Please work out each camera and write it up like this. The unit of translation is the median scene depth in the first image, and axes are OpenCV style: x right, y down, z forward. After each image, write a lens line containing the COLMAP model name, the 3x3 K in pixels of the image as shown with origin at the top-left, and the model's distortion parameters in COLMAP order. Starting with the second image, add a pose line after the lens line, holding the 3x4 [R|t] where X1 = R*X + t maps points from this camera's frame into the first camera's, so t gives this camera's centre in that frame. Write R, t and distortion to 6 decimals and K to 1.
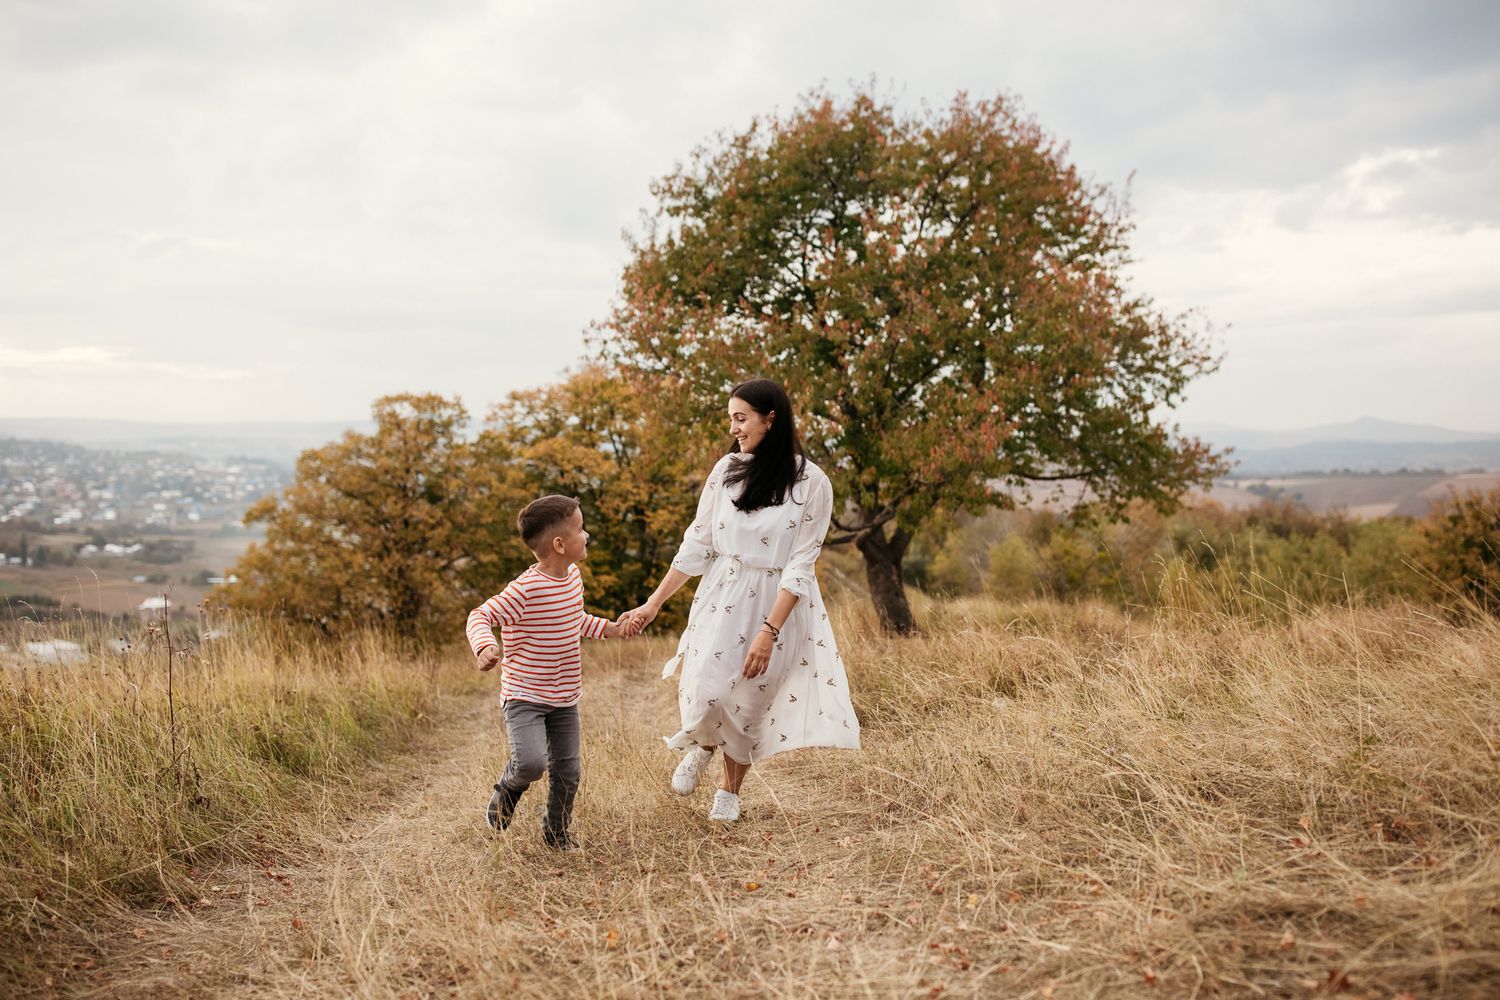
lens RADIAL K [[1485.4, 0, 747.6], [0, 1485.4, 496.9], [0, 0, 1]] dist [0.002495, 0.000000]
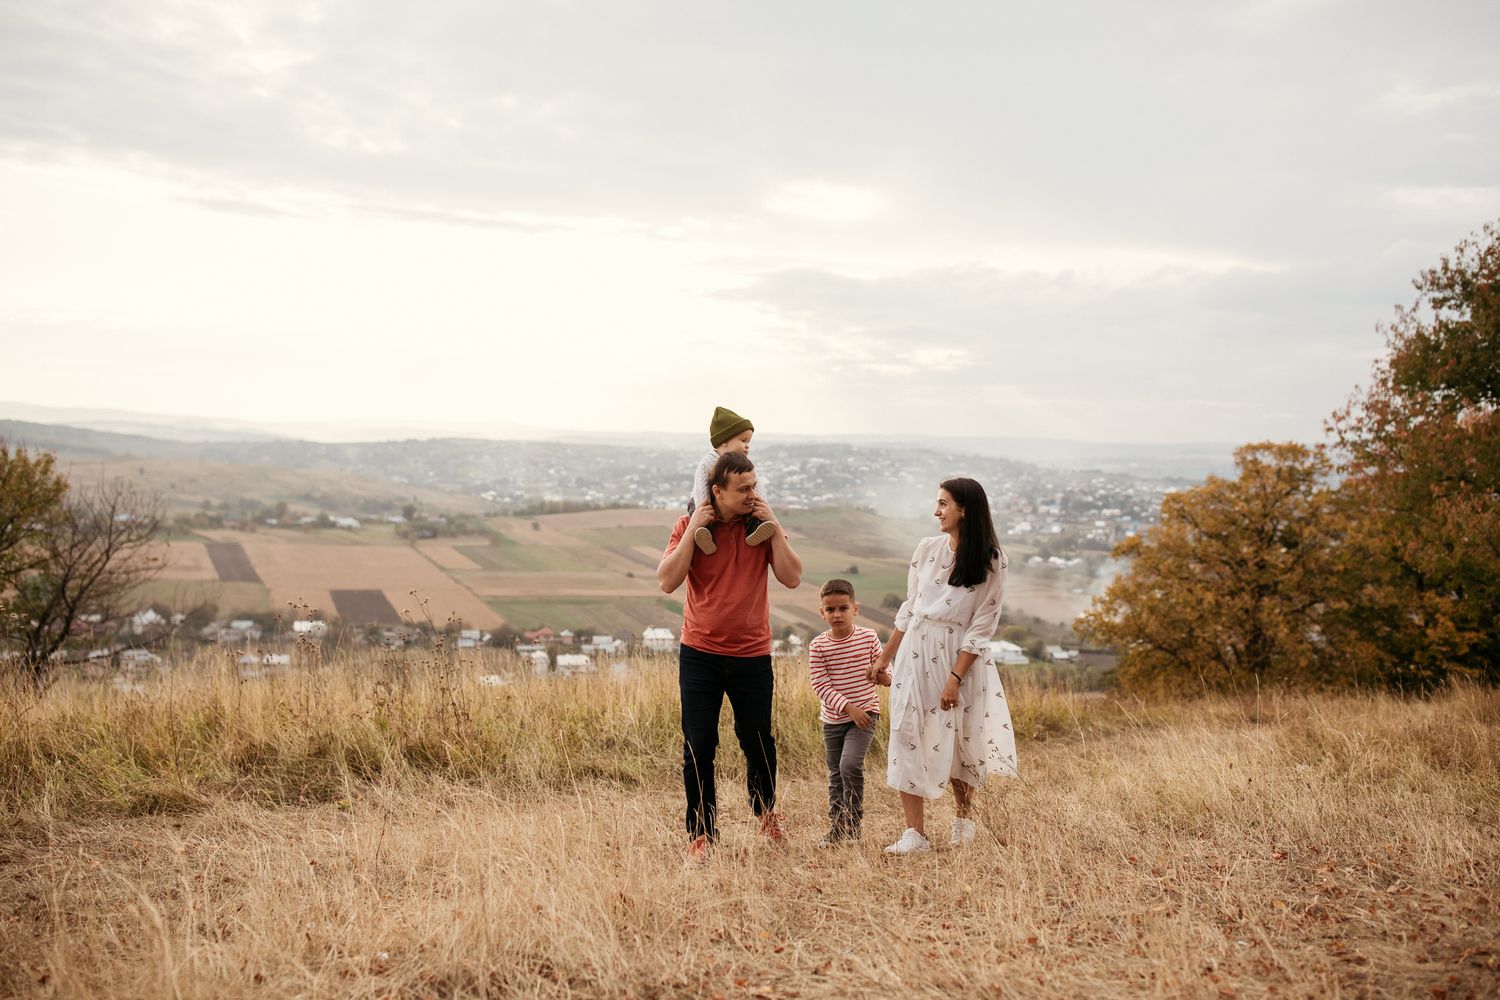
lens RADIAL K [[1485.4, 0, 750.4], [0, 1485.4, 501.0], [0, 0, 1]] dist [0.002495, 0.000000]
pose [[0.817904, 0.037624, -0.574123, 0.073820], [-0.044148, 0.999022, 0.002575, -0.014366], [0.573658, 0.023240, 0.818765, -0.066612]]
